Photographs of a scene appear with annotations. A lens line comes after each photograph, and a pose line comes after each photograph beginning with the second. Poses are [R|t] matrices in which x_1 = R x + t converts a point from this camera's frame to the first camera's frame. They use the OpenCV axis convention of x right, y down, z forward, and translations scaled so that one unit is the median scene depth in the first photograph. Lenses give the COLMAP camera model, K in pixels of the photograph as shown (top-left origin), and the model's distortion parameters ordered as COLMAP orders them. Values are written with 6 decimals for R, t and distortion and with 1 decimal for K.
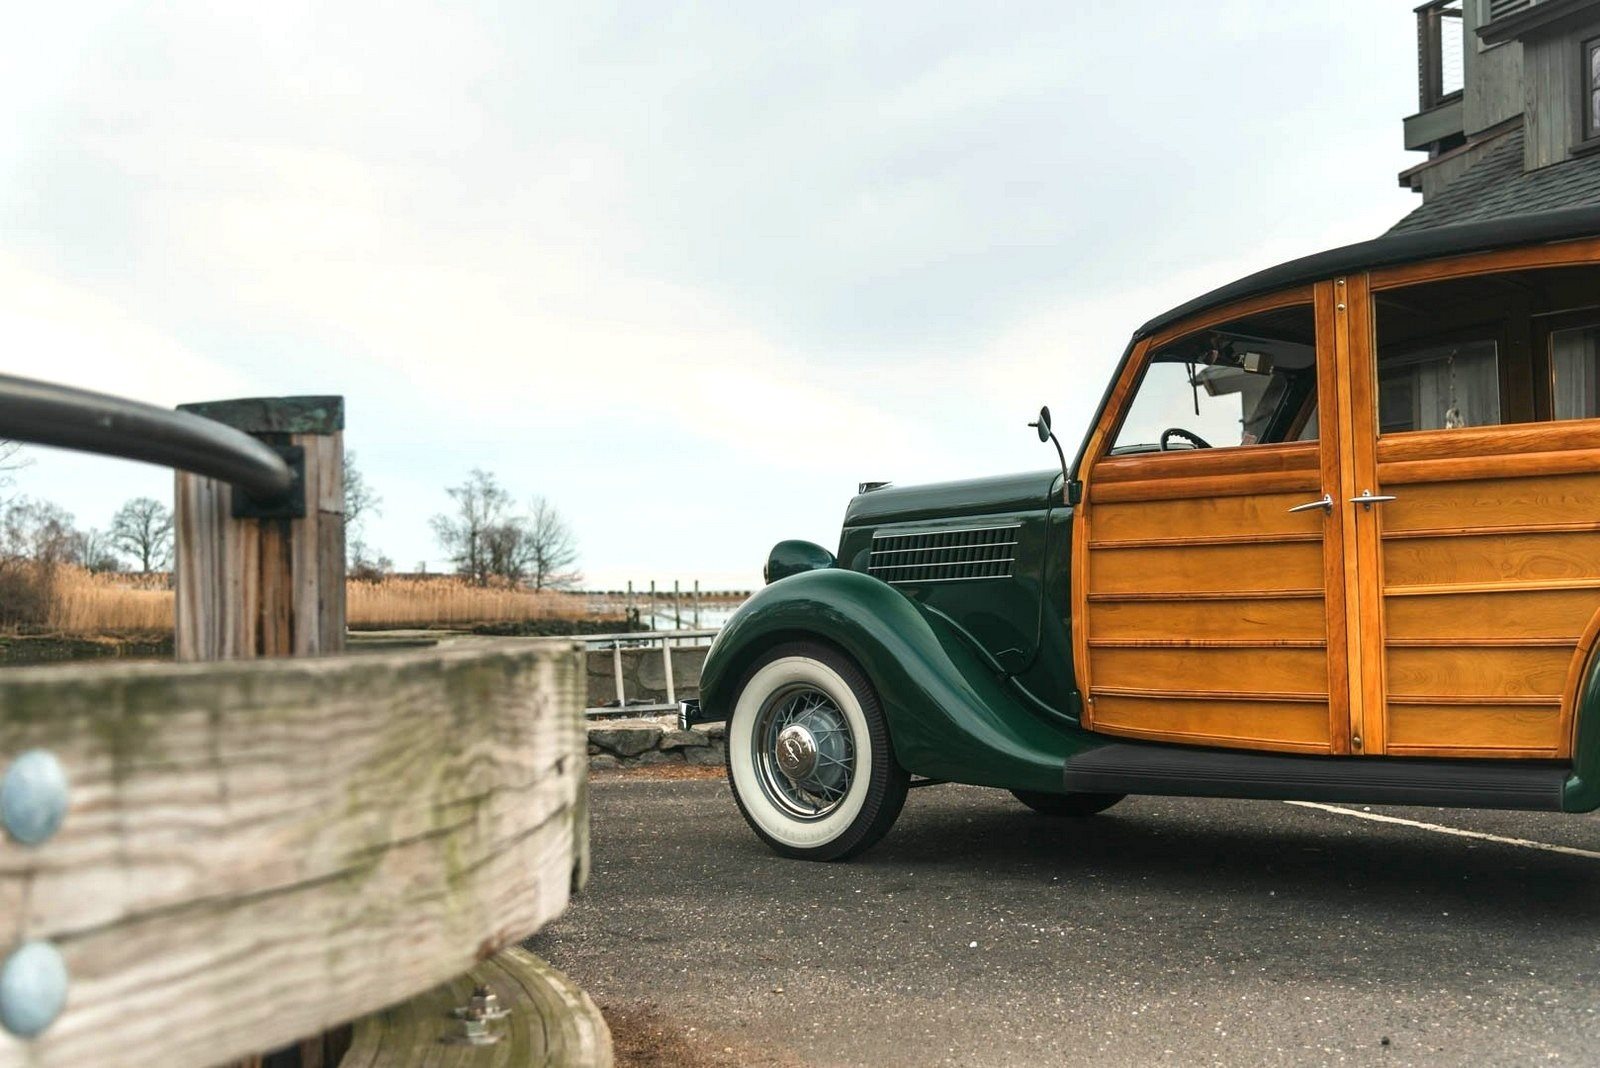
lens RADIAL K [[2016.9, 0, 787.3], [0, 2016.9, 523.8], [0, 0, 1]] dist [0.012874, 0.000000]
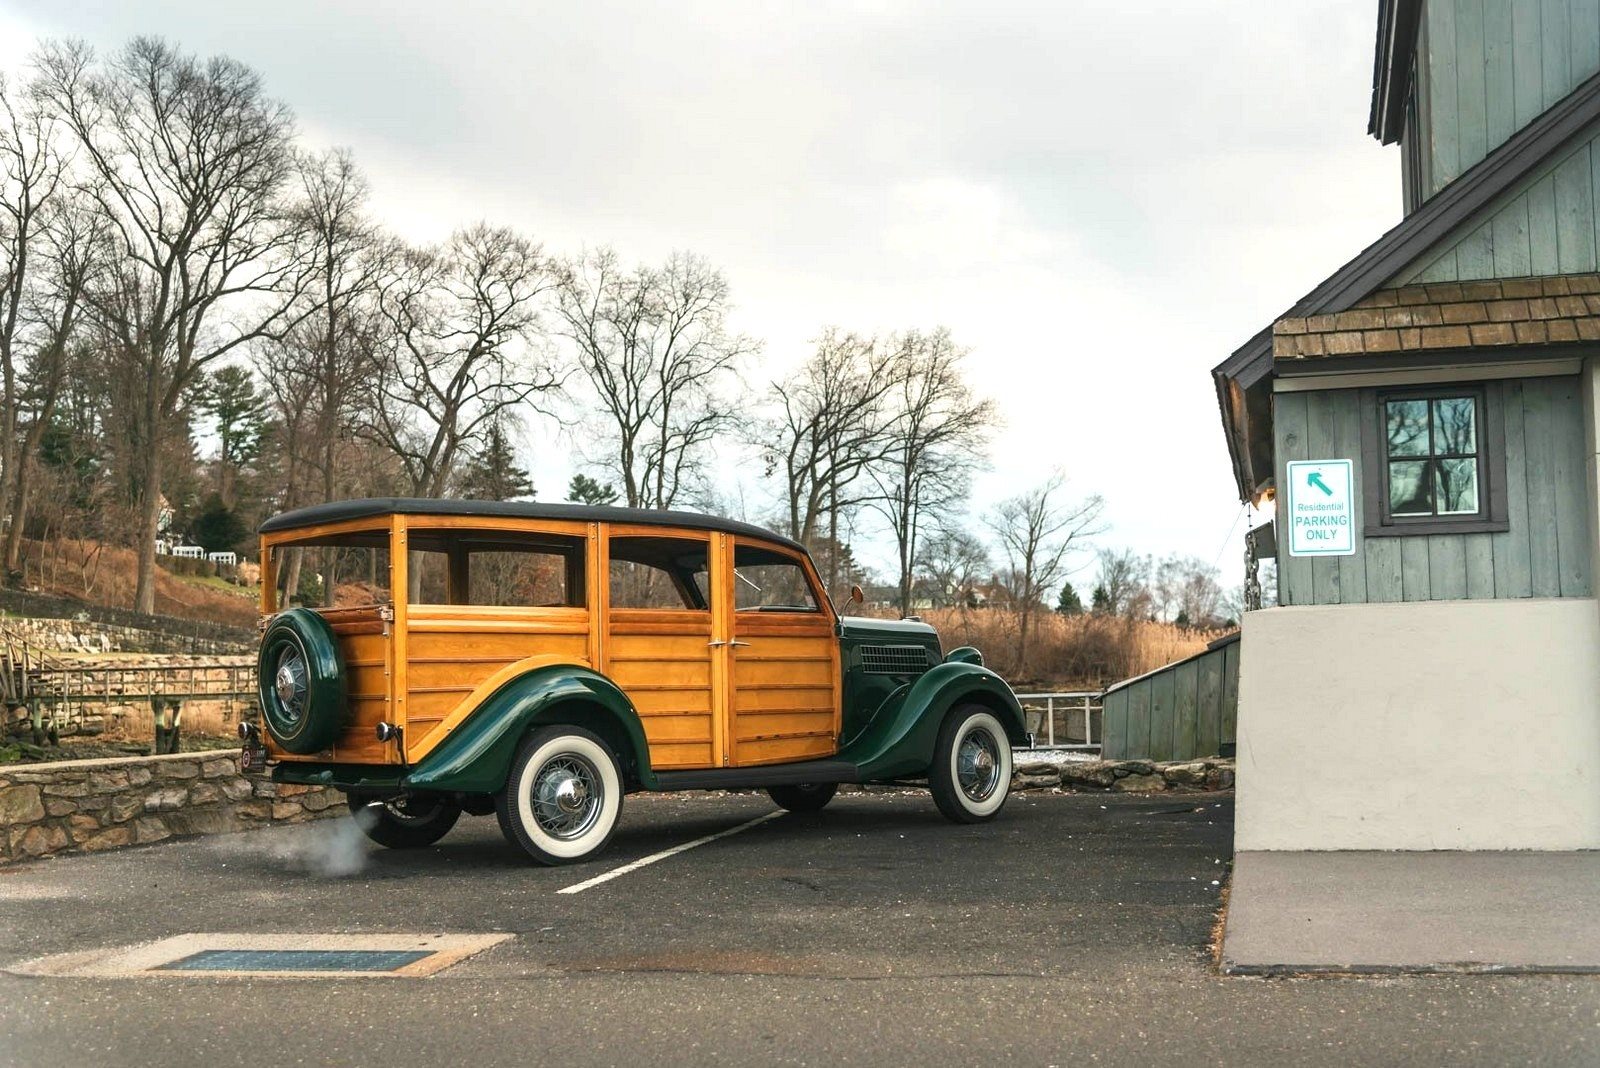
lens RADIAL K [[2016.9, 0, 815.6], [0, 2016.9, 533.3], [0, 0, 1]] dist [0.012874, 0.000000]
pose [[0.862893, -0.038928, -0.503886, 1.495921], [0.028550, 0.999192, -0.028302, -0.056616], [0.504580, 0.010035, 0.863307, -0.499722]]
